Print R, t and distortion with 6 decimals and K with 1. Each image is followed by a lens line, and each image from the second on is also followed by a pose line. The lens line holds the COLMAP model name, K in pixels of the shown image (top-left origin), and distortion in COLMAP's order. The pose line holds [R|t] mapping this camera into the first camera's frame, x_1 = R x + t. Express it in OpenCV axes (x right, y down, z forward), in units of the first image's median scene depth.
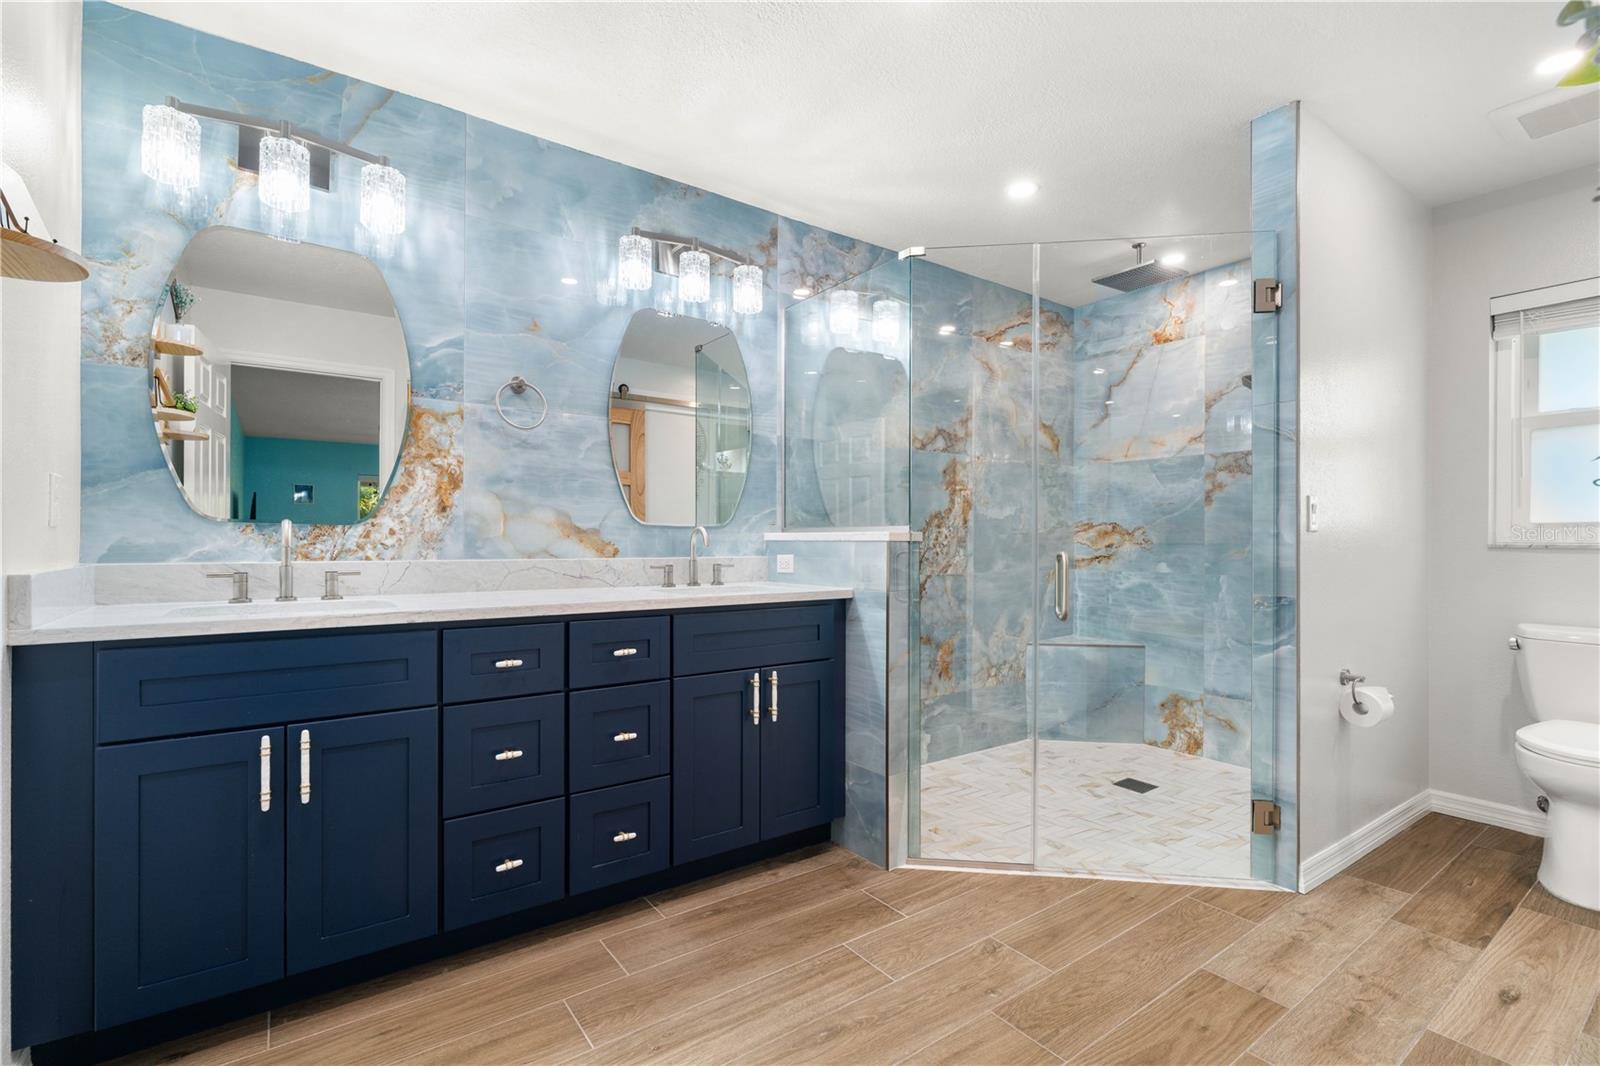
lens RADIAL K [[723.1, 0, 794.1], [0, 723.1, 542.6], [0, 0, 1]] dist [-0.011344, 0.002810]
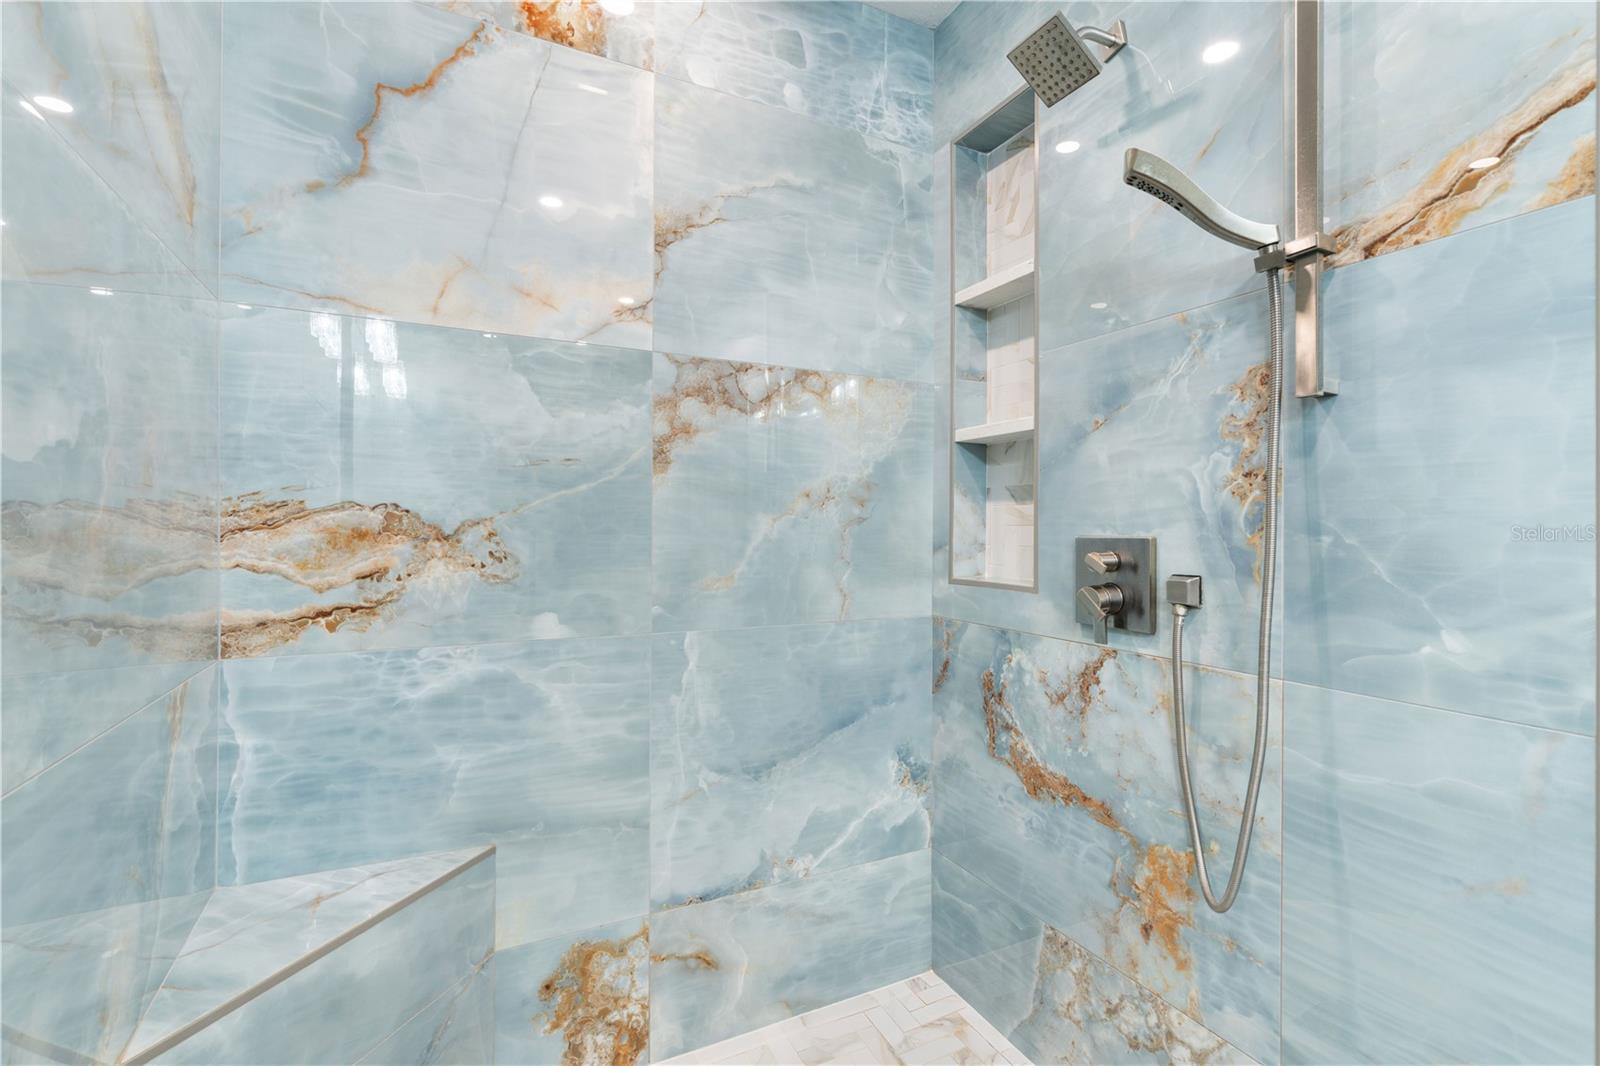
lens RADIAL K [[723.1, 0, 798.6], [0, 723.1, 528.6], [0, 0, 1]] dist [-0.011344, 0.002810]
pose [[0.132895, 0.002550, 0.991127, 0.160902], [0.002975, 0.999991, -0.002972, -0.016514], [-0.991126, 0.003343, 0.132886, 0.871021]]
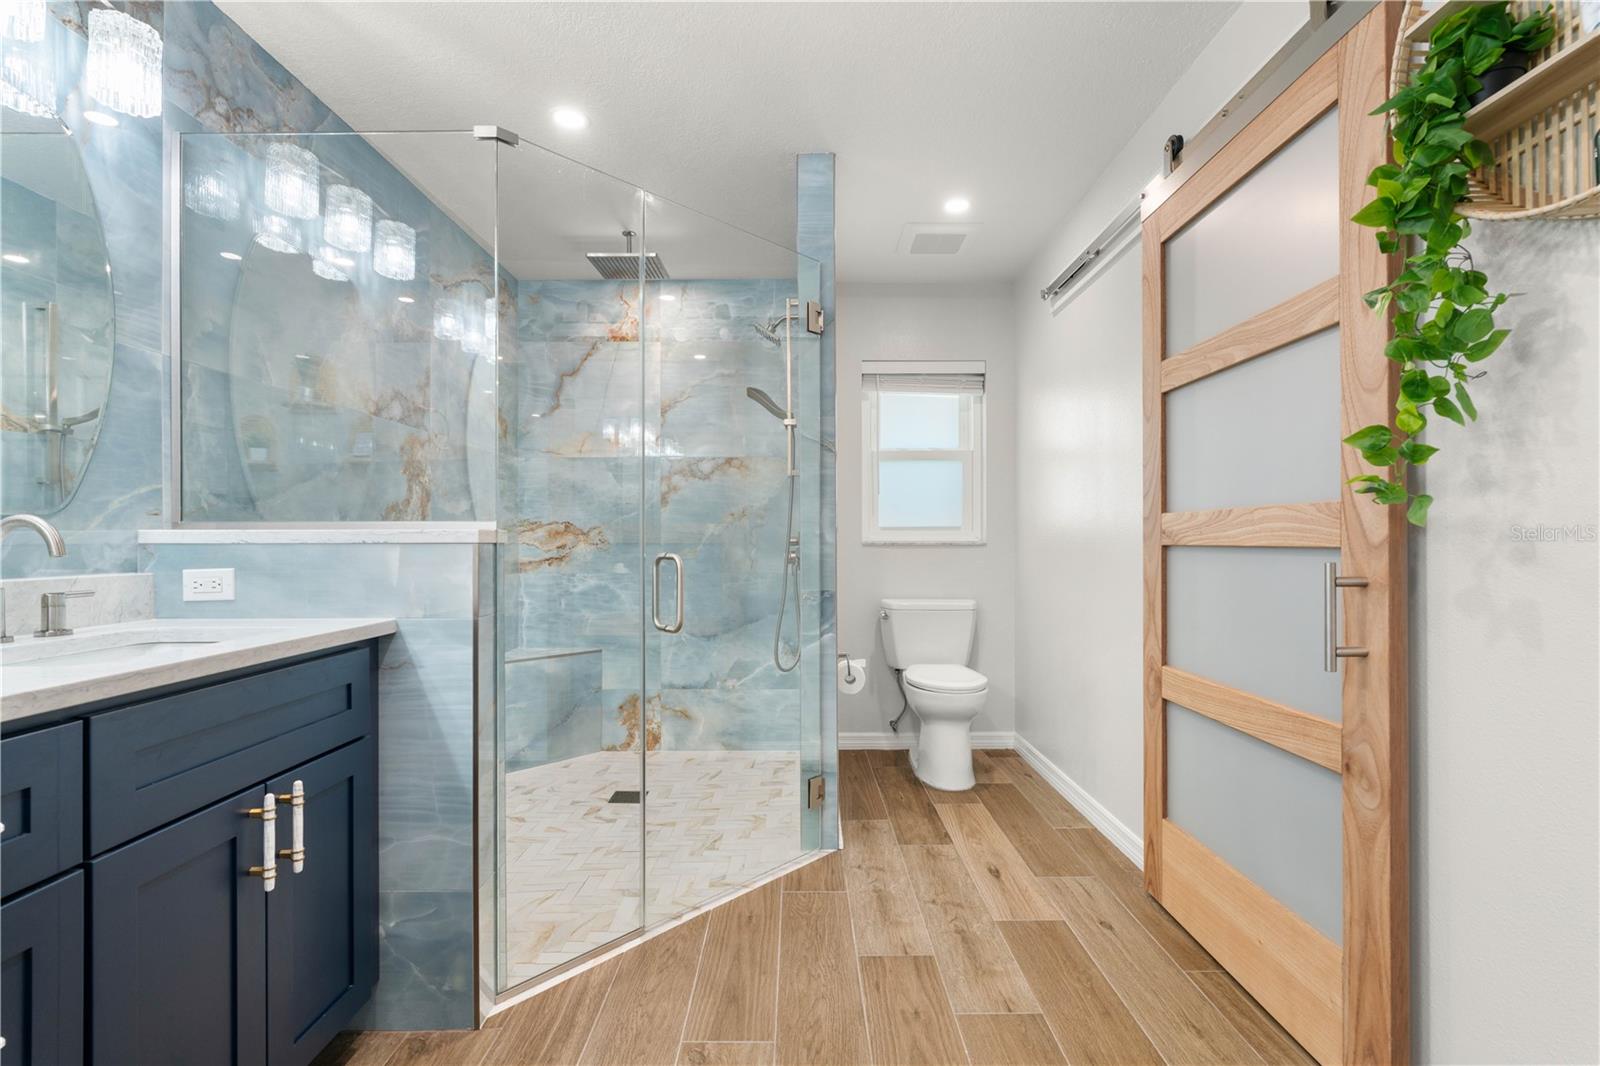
lens RADIAL K [[723.1, 0, 801.8], [0, 723.1, 539.4], [0, 0, 1]] dist [-0.011344, 0.002810]
pose [[0.574331, -0.002659, 0.818619, -0.165832], [0.007086, 0.999973, -0.001724, -0.001430], [-0.818592, 0.006791, 0.574335, 0.242471]]
